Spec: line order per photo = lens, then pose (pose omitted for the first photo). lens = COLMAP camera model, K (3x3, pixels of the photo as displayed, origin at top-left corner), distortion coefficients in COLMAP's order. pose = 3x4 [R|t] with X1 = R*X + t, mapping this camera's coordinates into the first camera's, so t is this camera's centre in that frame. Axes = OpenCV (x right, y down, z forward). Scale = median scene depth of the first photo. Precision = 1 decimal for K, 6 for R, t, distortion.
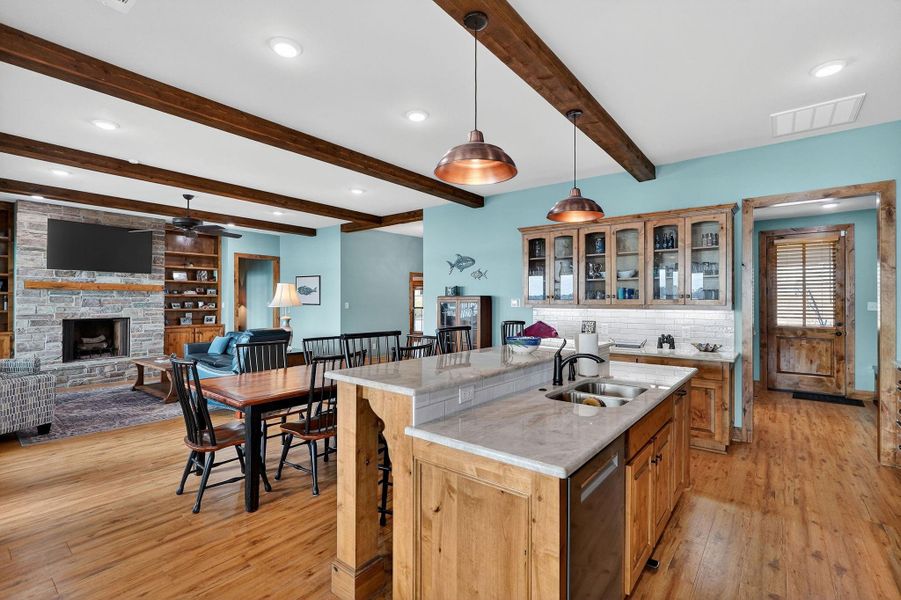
lens RADIAL K [[418.4, 0, 452.6], [0, 418.4, 299.9], [0, 0, 1]] dist [0.003767, 0.002259]
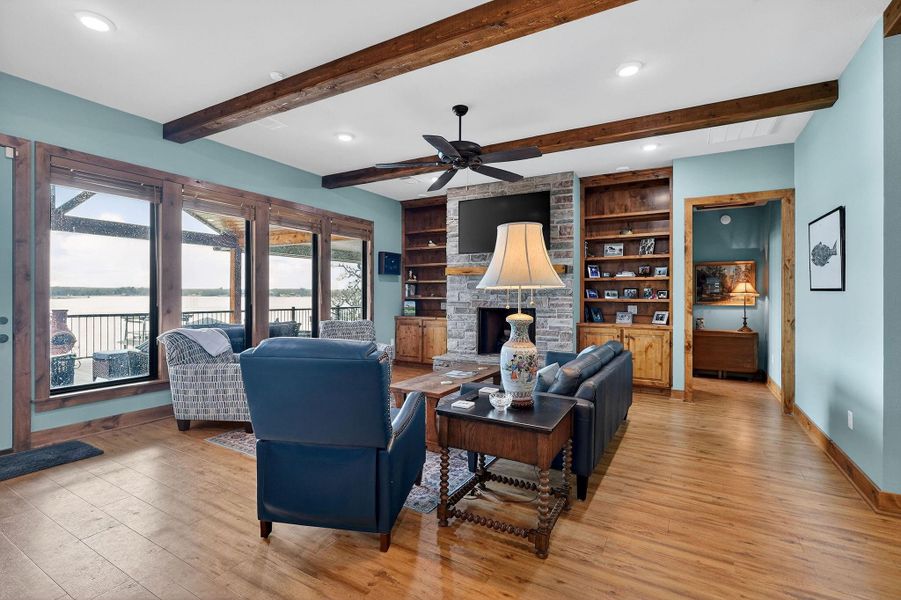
lens RADIAL K [[418.4, 0, 449.3], [0, 418.4, 295.5], [0, 0, 1]] dist [0.003767, 0.002259]
pose [[0.134418, 0.000051, -0.990925, -0.018488], [0.002146, 0.999998, 0.000343, 0.014918], [0.990922, -0.002172, 0.134417, 0.641865]]
